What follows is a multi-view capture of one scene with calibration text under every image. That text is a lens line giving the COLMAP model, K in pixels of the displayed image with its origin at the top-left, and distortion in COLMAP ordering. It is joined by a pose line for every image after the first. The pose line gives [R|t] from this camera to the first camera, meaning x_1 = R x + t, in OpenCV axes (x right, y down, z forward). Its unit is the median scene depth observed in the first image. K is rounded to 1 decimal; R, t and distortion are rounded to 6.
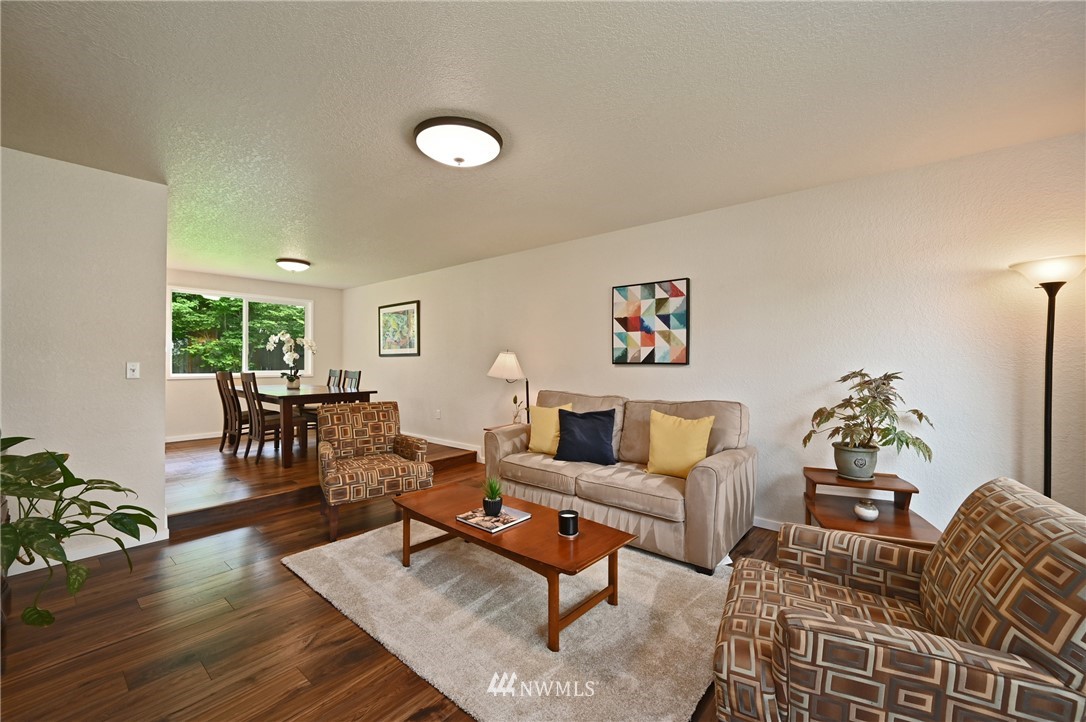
lens RADIAL K [[445.9, 0, 543.0], [0, 445.9, 361.0], [0, 0, 1]] dist [-0.000704, 0.000031]
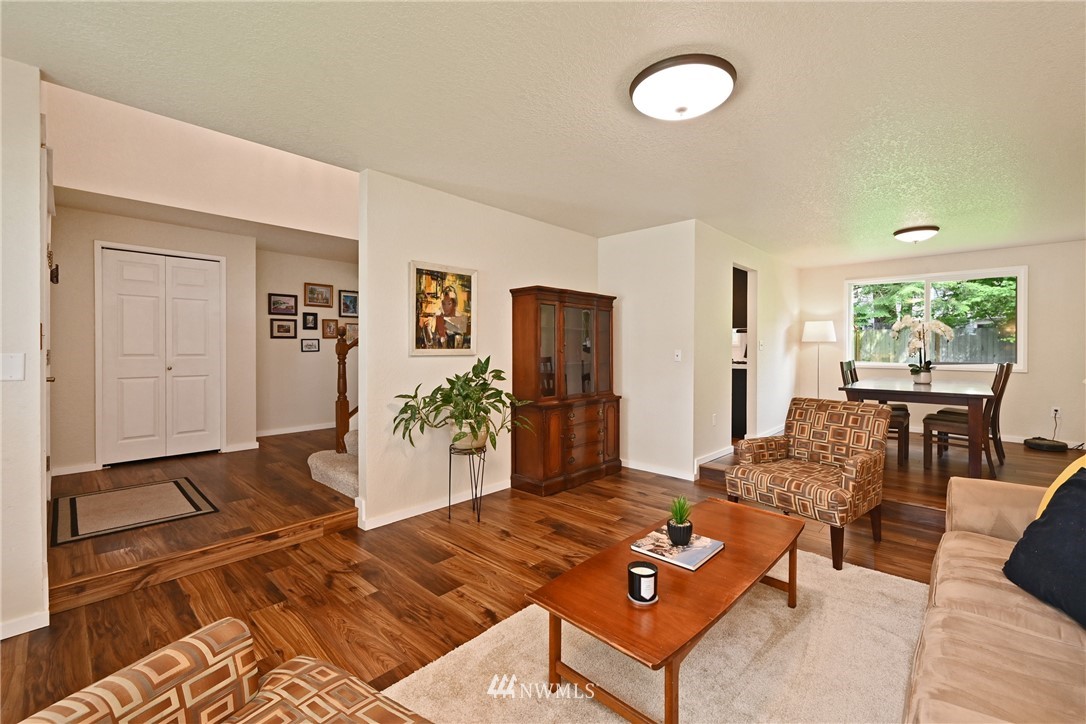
lens RADIAL K [[448.0, 0, 546.1], [0, 448.0, 355.7], [0, 0, 1]] dist [-0.001772, -0.000273]
pose [[-0.052762, 0.010174, -0.998555, 0.546874], [-0.002361, 0.999944, 0.010313, 0.006415], [0.998604, 0.002902, -0.052735, 0.648038]]
